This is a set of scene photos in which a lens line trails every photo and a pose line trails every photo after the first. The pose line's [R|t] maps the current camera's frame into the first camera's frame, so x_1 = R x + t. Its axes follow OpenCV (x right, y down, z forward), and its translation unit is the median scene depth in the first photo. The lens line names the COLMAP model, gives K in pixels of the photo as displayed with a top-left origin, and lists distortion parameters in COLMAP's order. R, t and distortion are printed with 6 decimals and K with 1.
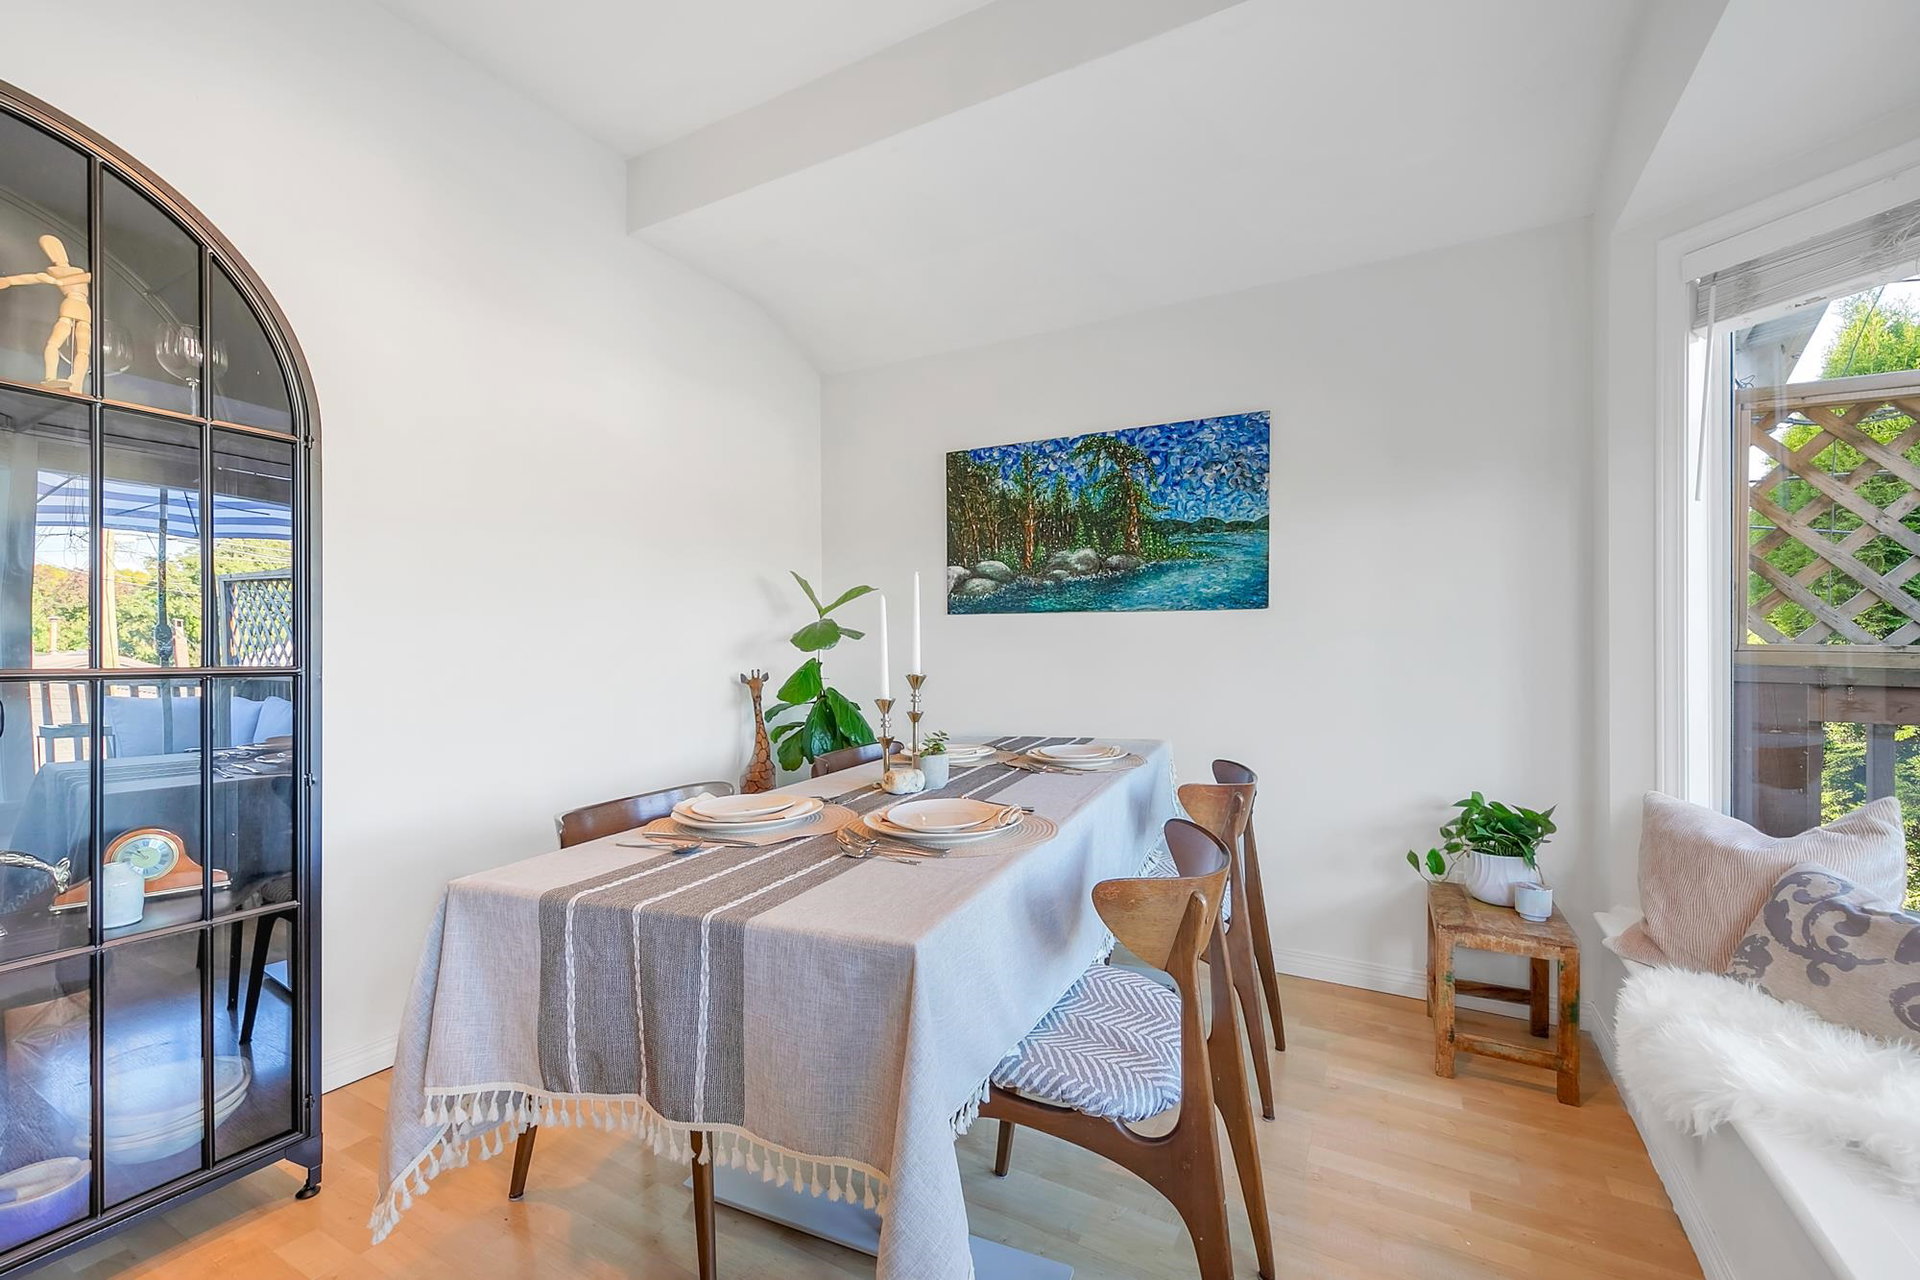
lens RADIAL K [[802.3, 0, 960.6], [0, 802.3, 651.7], [0, 0, 1]] dist [0.002316, 0.000232]
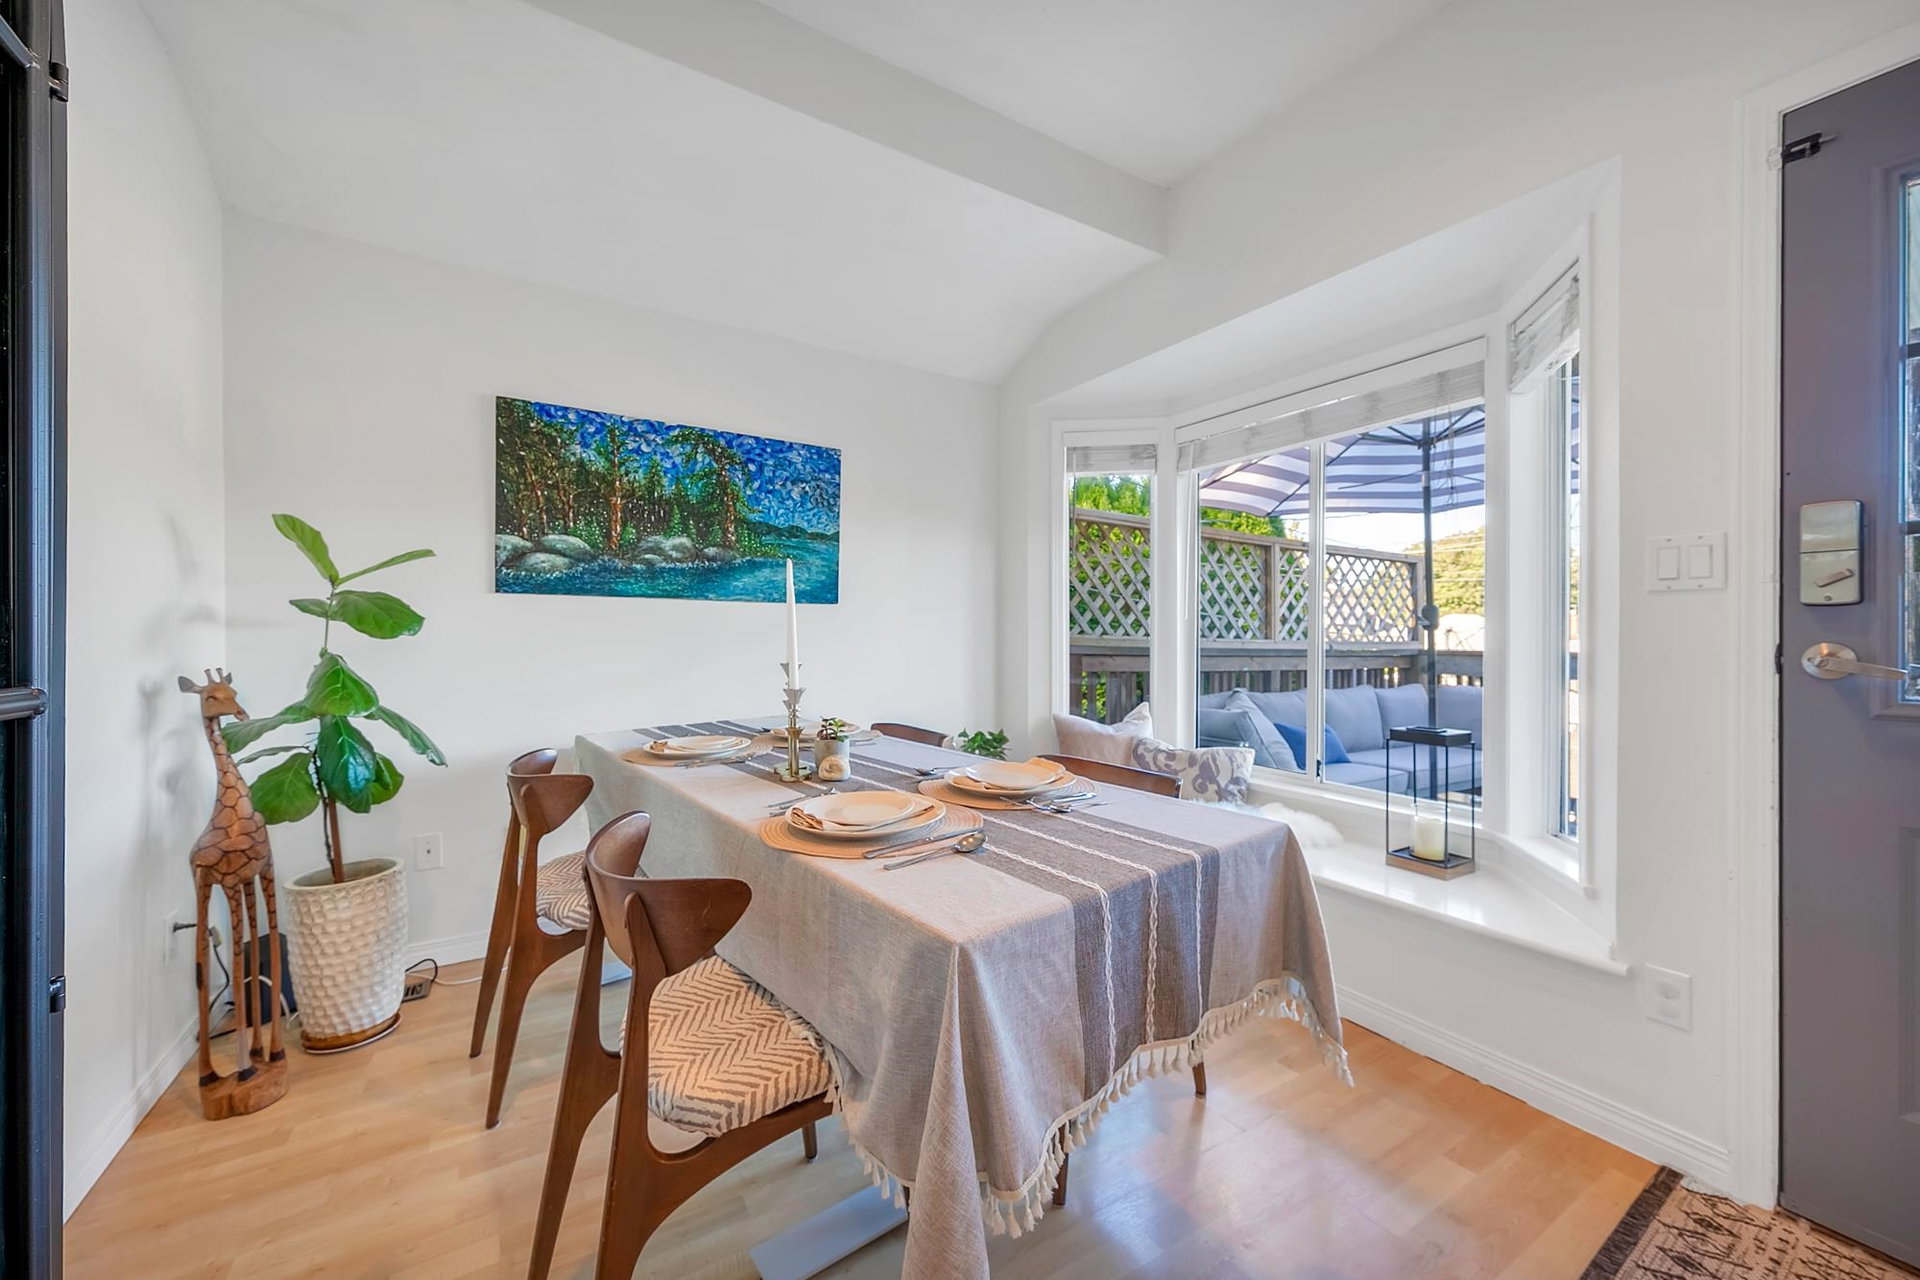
lens RADIAL K [[712.2, 0, 960.0], [0, 712.2, 640.0], [0, 0, 1]] dist [-0.000517, -0.000006]
pose [[0.488969, -0.002252, 0.872298, -0.464593], [-0.001926, 0.999991, 0.003661, -0.001585], [-0.872299, -0.003470, 0.488960, 0.251752]]
